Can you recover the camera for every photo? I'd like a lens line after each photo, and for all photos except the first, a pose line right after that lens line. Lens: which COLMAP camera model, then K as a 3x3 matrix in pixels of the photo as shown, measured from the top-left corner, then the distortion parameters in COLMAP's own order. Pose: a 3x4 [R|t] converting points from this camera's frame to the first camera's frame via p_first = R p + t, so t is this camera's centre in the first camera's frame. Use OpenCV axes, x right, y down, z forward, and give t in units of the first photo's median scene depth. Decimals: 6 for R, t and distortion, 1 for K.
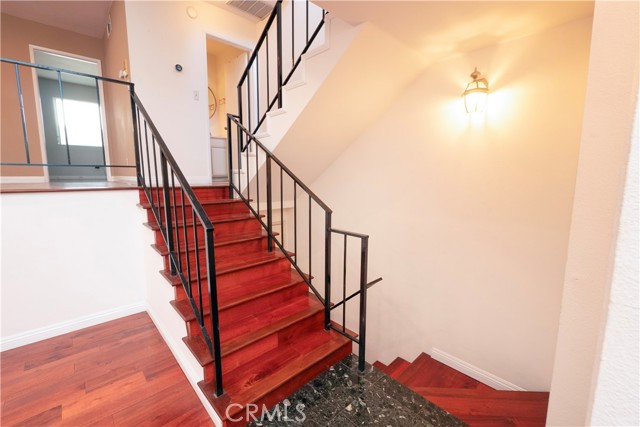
lens RADIAL K [[269.4, 0, 320.7], [0, 269.4, 210.4], [0, 0, 1]] dist [-0.002292, -0.000009]
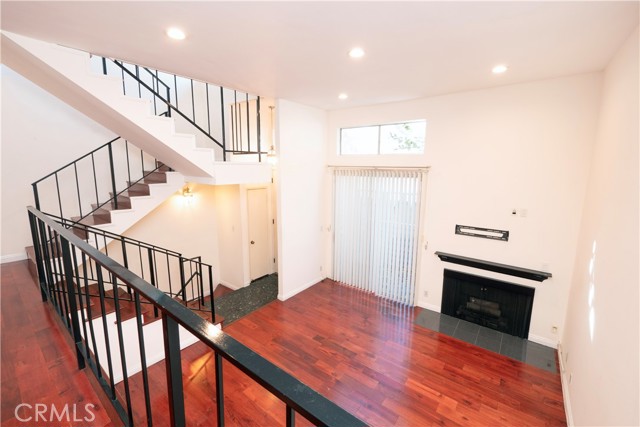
lens RADIAL K [[269.4, 0, 320.7], [0, 269.4, 210.4], [0, 0, 1]] dist [-0.002292, -0.000009]
pose [[-0.165003, -0.165759, 0.972264, -2.175950], [0.127913, 0.973854, 0.187739, -0.588768], [-0.977963, 0.155343, -0.139486, 0.094506]]
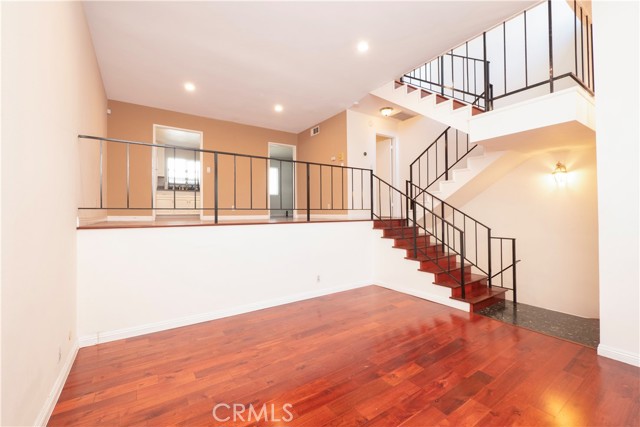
lens RADIAL K [[269.4, 0, 320.7], [0, 269.4, 210.4], [0, 0, 1]] dist [-0.002292, -0.000009]
pose [[0.989548, -0.011600, -0.143738, -0.927126], [-0.009559, 0.989292, -0.145640, 0.173001], [0.143888, 0.145491, 0.978840, -1.221175]]
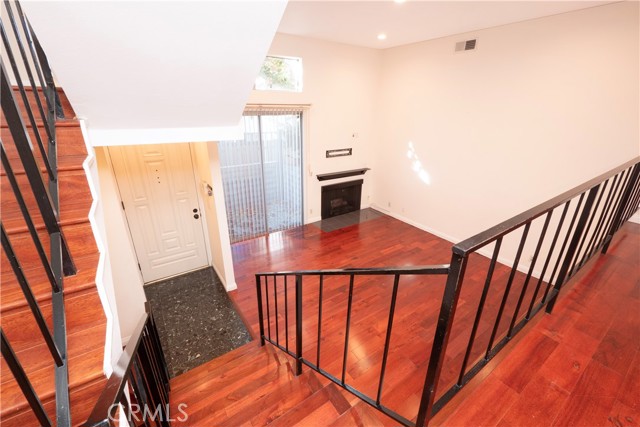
lens RADIAL K [[269.4, 0, 320.7], [0, 269.4, 210.4], [0, 0, 1]] dist [-0.002292, -0.000009]
pose [[-0.990062, -0.063344, 0.125554, -0.662810], [0.004921, 0.876657, 0.481091, -0.749486], [-0.140542, 0.476928, -0.867633, 1.499521]]
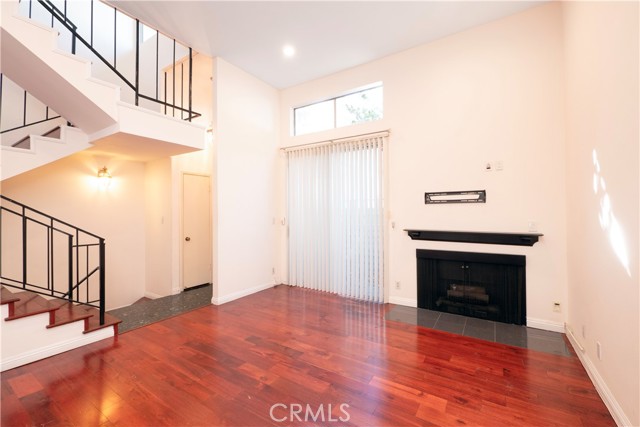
lens RADIAL K [[269.4, 0, 320.7], [0, 269.4, 210.4], [0, 0, 1]] dist [-0.002292, -0.000009]
pose [[-0.248499, 0.007314, 0.968605, -1.877158], [0.137784, 0.990070, 0.027873, 0.016436], [-0.958782, 0.140385, -0.247039, -0.098559]]
